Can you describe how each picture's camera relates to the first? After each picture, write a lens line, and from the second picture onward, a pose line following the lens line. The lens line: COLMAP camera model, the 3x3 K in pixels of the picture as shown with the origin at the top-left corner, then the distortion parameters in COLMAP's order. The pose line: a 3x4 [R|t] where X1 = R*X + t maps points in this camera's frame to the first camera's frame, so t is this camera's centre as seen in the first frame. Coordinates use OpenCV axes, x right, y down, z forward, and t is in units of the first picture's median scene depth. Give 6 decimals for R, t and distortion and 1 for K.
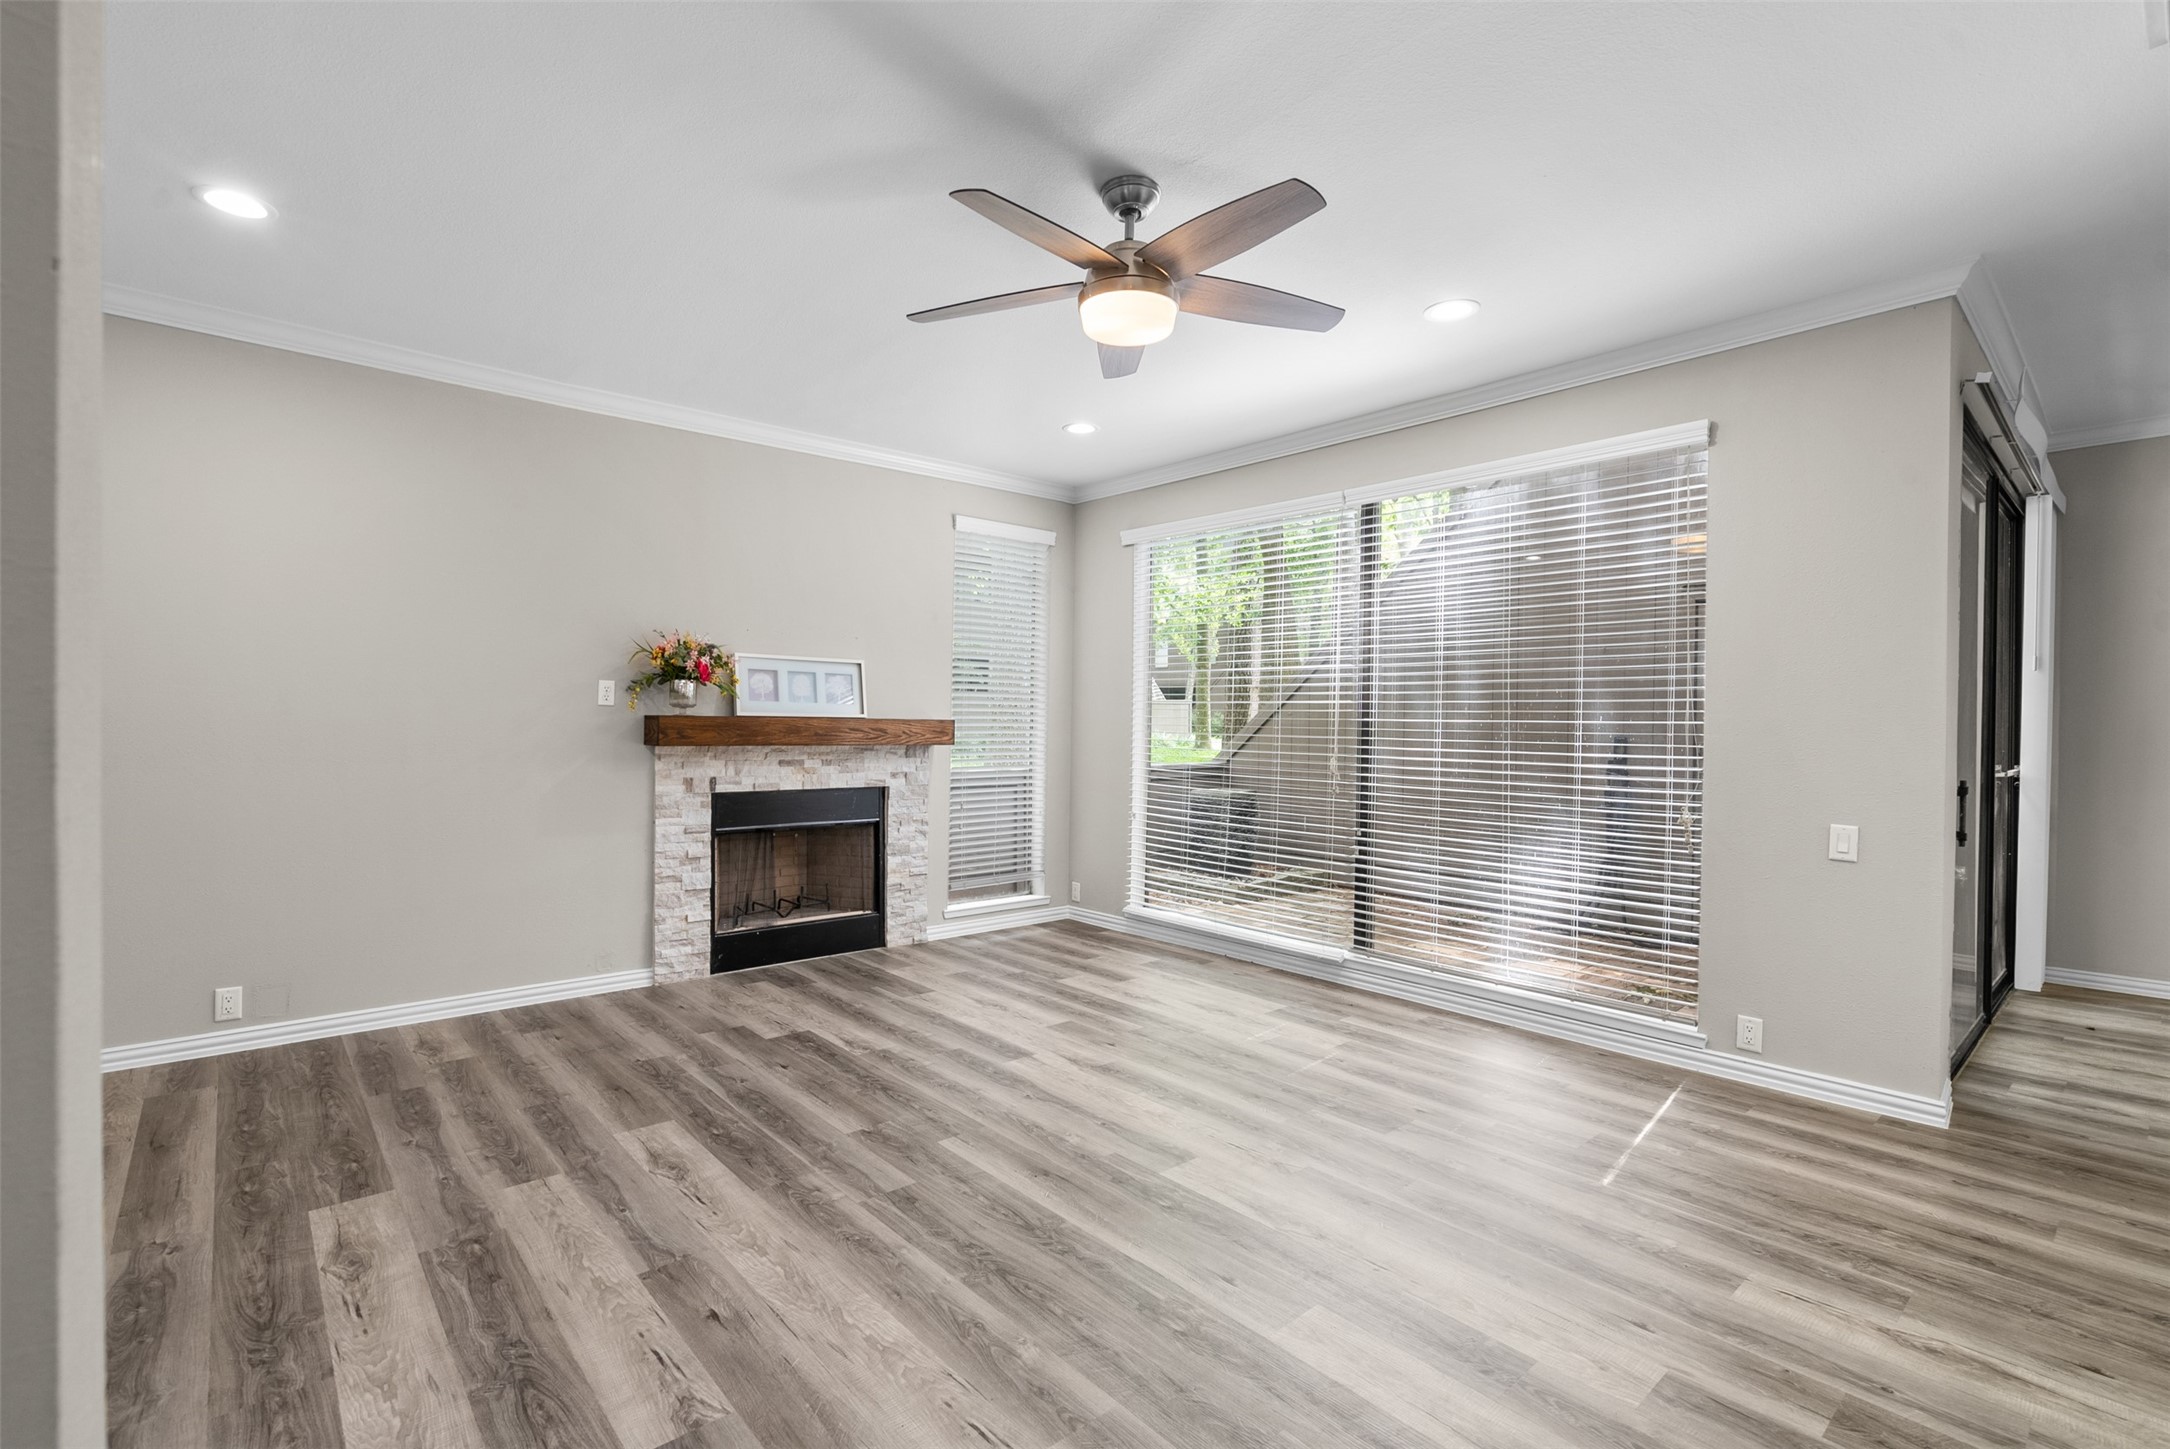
lens RADIAL K [[995.1, 0, 1081.3], [0, 995.1, 722.7], [0, 0, 1]] dist [-0.008831, 0.002507]
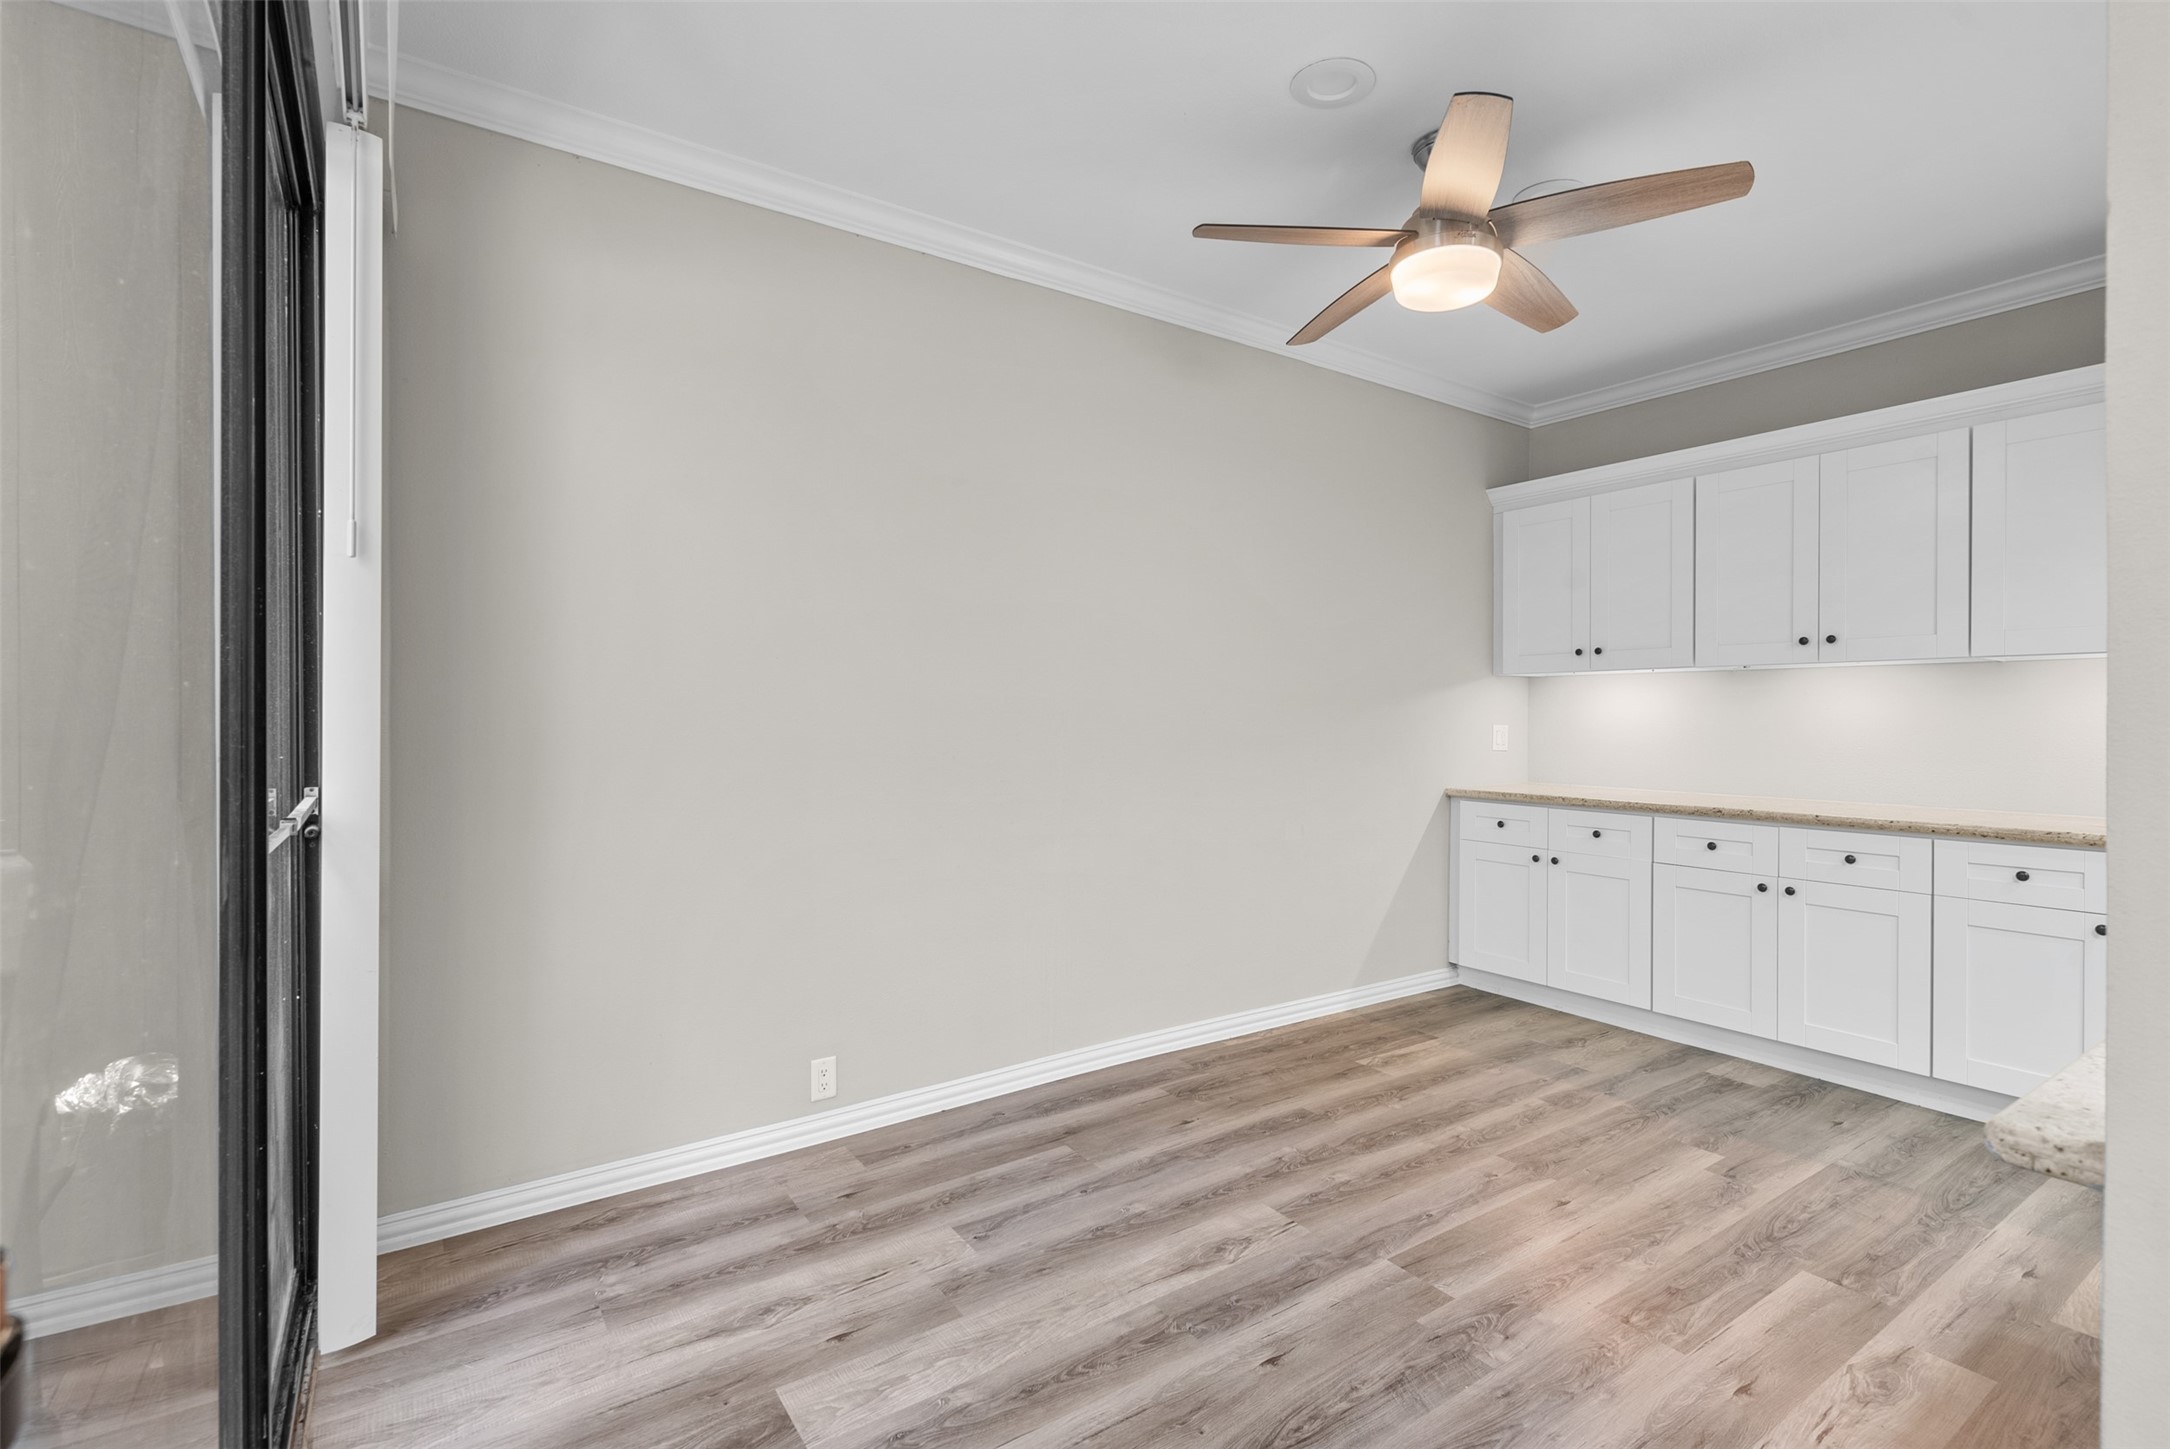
lens RADIAL K [[995.1, 0, 1085.7], [0, 995.1, 715.8], [0, 0, 1]] dist [-0.008831, 0.002507]
pose [[0.151053, -0.014984, 0.988412, 0.593972], [0.001076, 0.999887, 0.014994, 0.007574], [-0.988525, -0.001202, 0.151052, 0.627677]]
